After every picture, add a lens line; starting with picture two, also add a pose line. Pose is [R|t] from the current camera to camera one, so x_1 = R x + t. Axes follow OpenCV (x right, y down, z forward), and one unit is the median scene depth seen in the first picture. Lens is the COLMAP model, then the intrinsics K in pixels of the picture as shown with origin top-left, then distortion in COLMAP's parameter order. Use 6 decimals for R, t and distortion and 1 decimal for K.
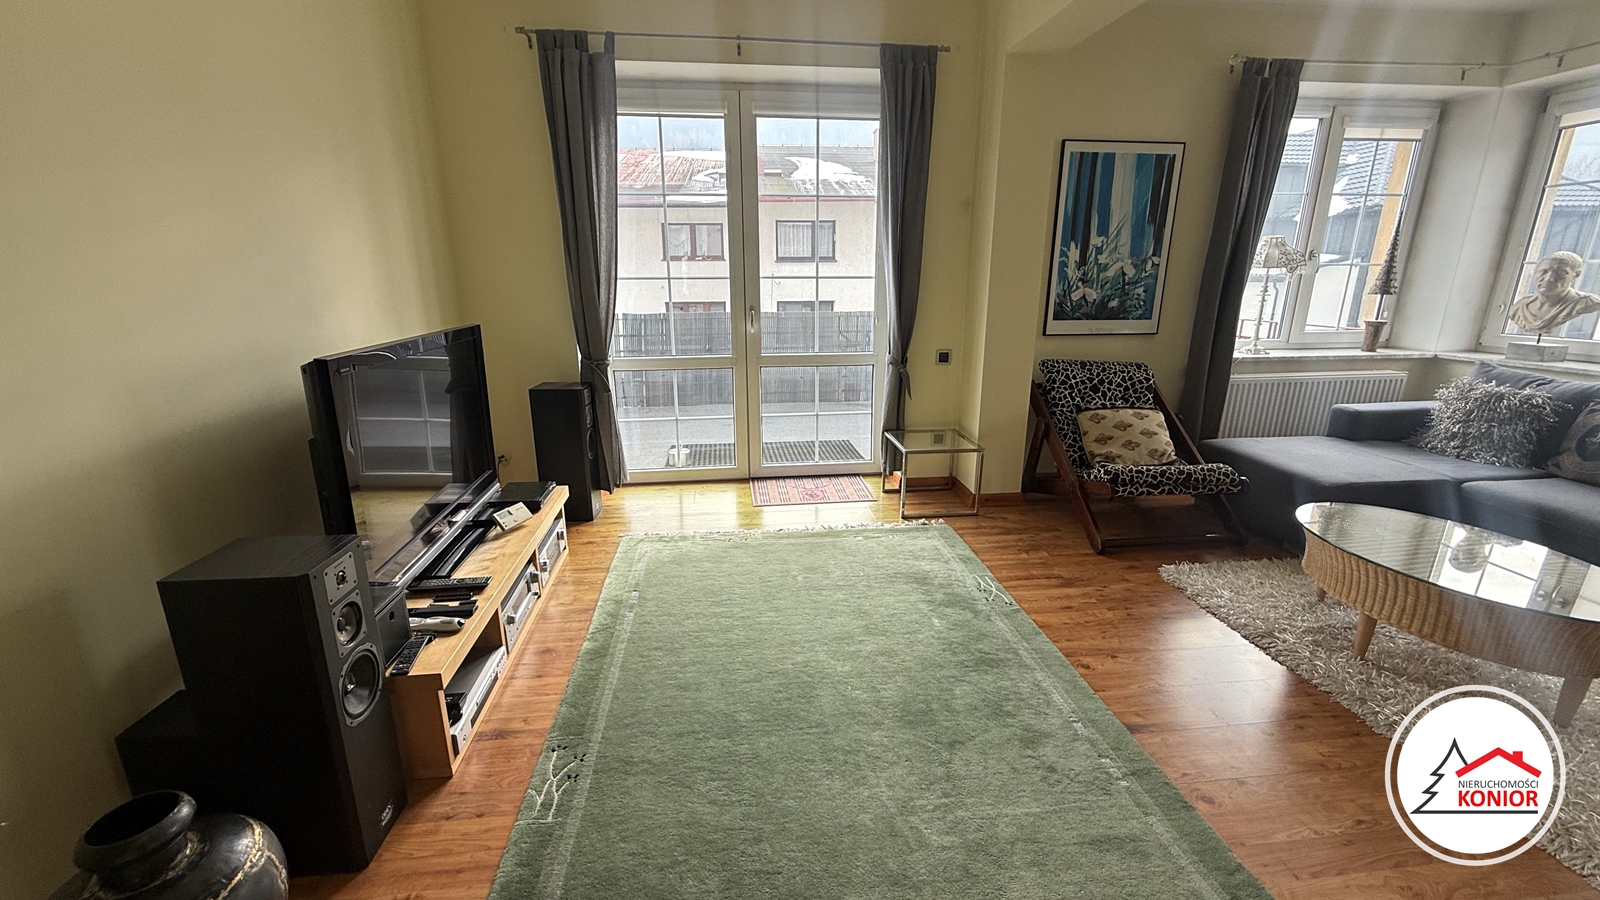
lens RADIAL K [[637.2, 0, 797.8], [0, 637.2, 451.7], [0, 0, 1]] dist [-0.002109, 0.000133]
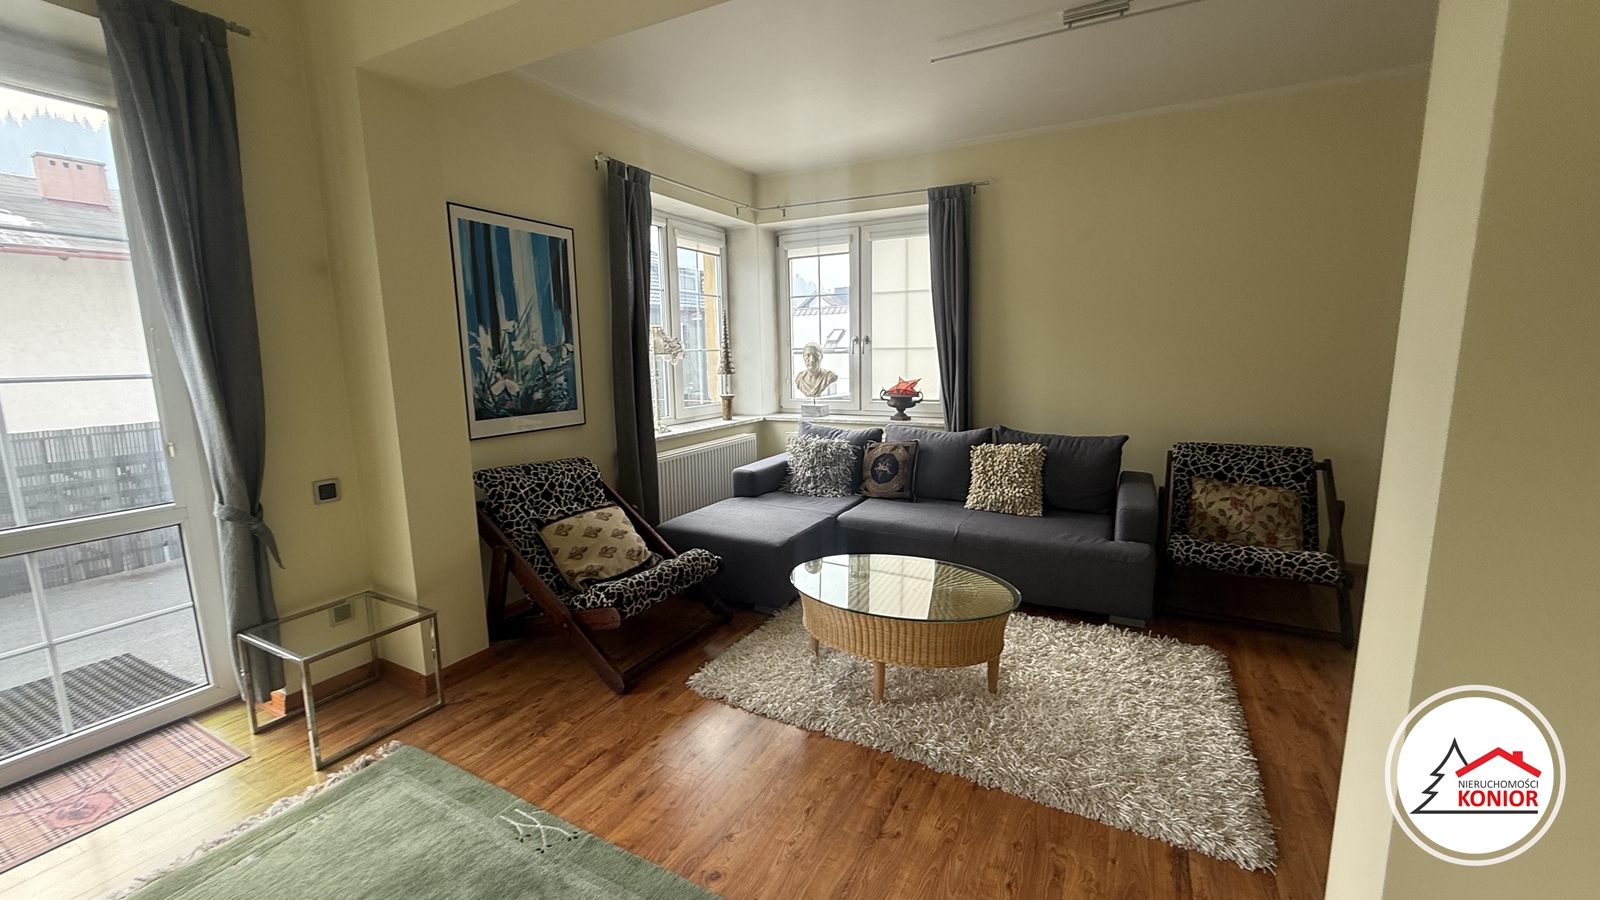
lens RADIAL K [[637.2, 0, 797.8], [0, 637.2, 451.7], [0, 0, 1]] dist [-0.002109, 0.000133]
pose [[0.571332, -0.131940, 0.810044, -0.021080], [0.231056, 0.972930, -0.004495, -0.074793], [-0.787523, 0.189734, 0.586352, 0.231815]]
